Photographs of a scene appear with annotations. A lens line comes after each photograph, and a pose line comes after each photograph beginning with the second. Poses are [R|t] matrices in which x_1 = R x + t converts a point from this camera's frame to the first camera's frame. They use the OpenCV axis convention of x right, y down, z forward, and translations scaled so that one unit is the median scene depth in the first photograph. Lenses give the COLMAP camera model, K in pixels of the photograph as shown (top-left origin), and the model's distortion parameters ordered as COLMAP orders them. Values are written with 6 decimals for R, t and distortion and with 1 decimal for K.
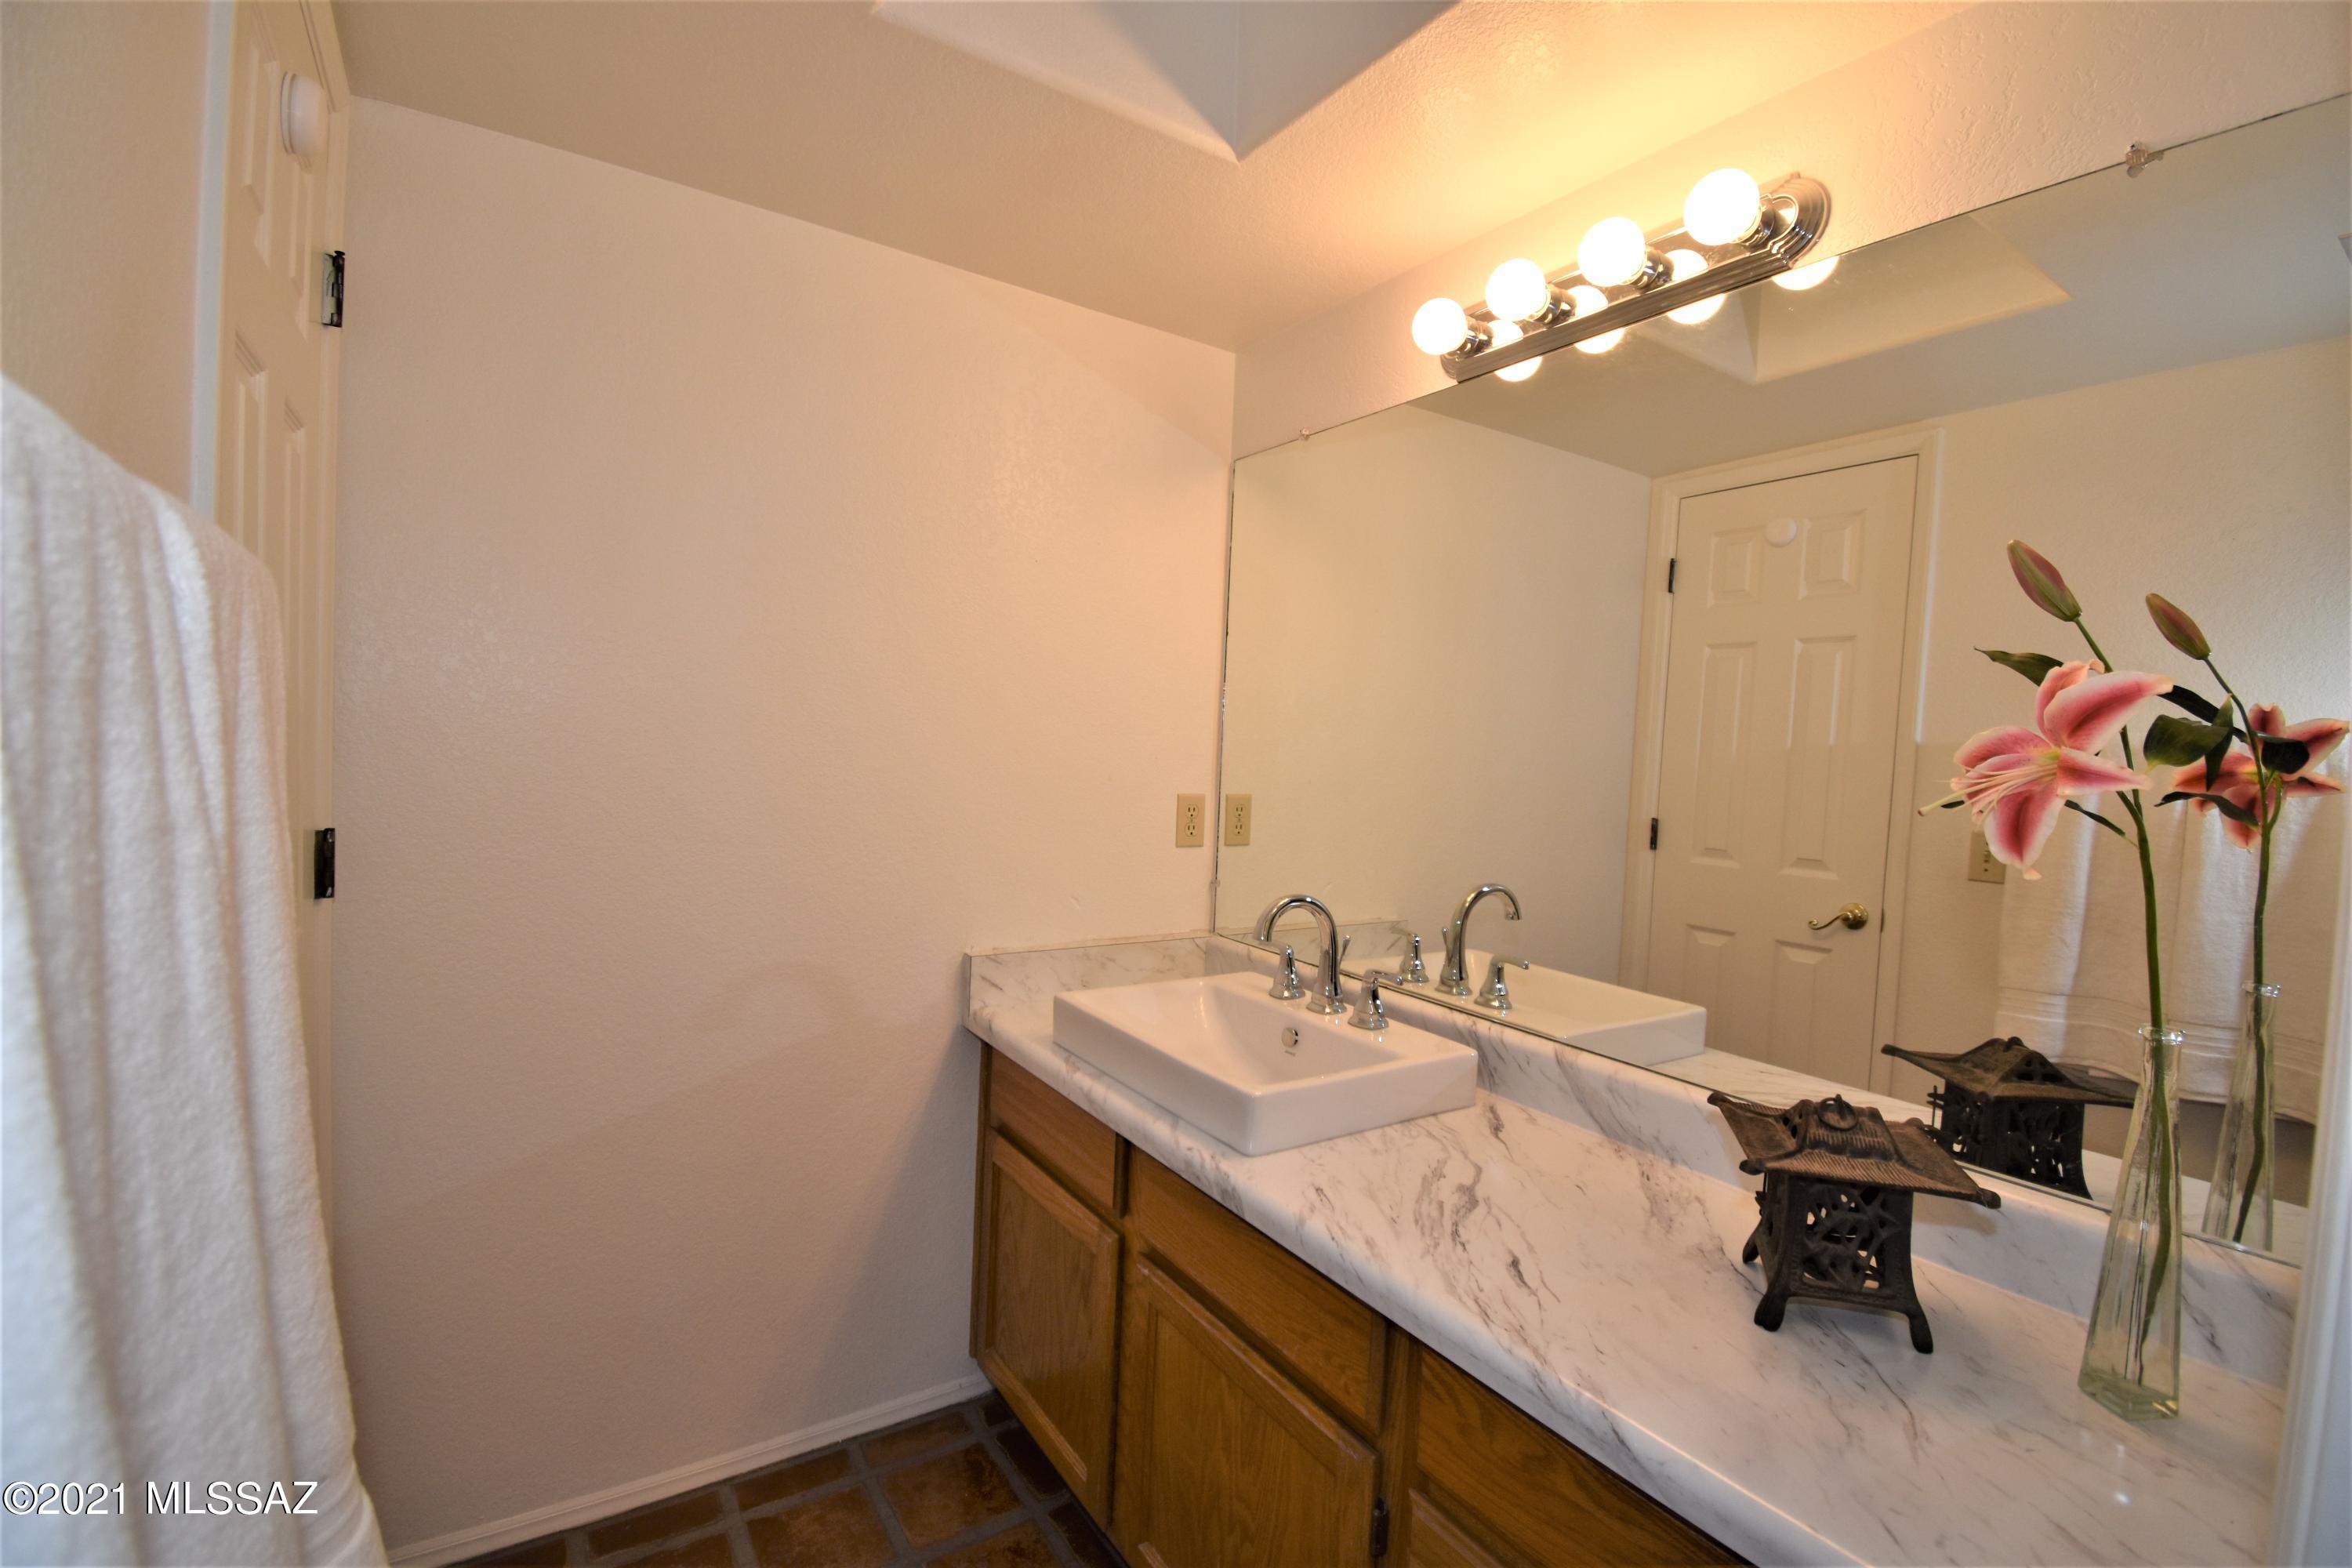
lens RADIAL K [[1077.8, 0, 1179.6], [0, 1077.8, 790.5], [0, 0, 1]] dist [-0.003122, -0.009165]
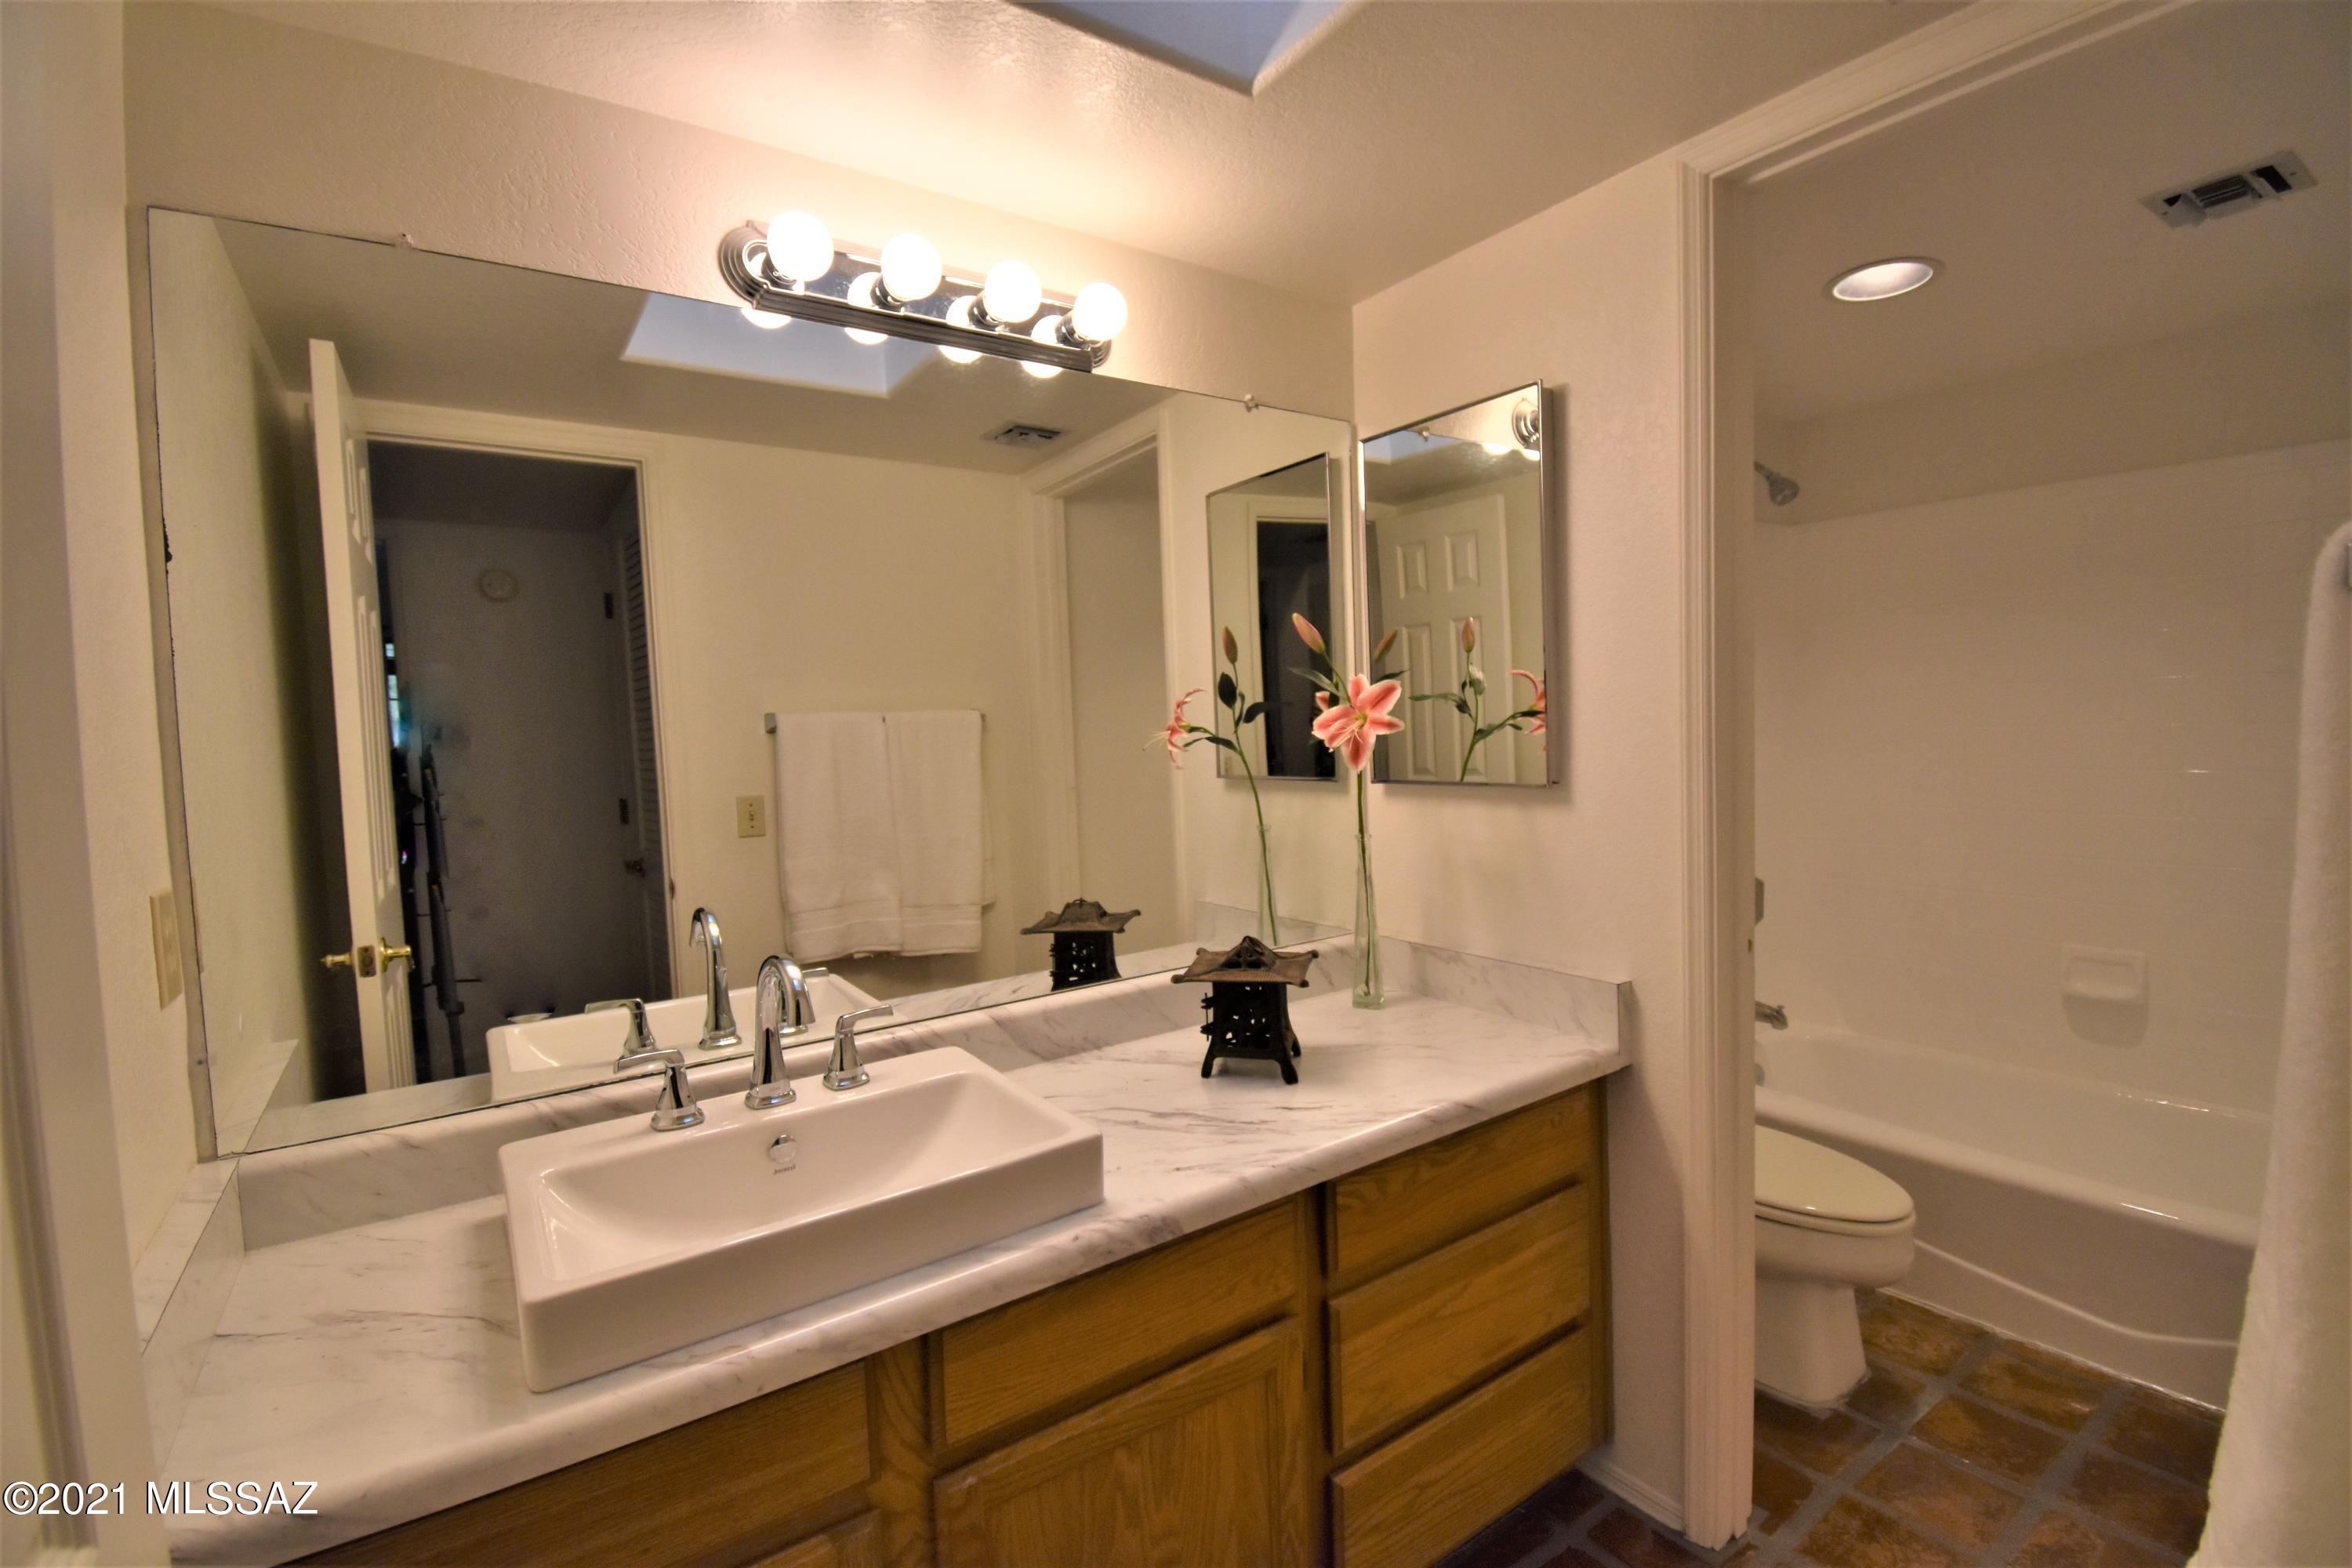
lens RADIAL K [[1077.8, 0, 1180.1], [0, 1077.8, 774.3], [0, 0, 1]] dist [-0.003122, -0.009165]
pose [[-0.055498, -0.096286, 0.993805, -0.808194], [0.087383, 0.991052, 0.100899, -0.102047], [-0.994628, 0.092441, -0.046588, 0.950535]]
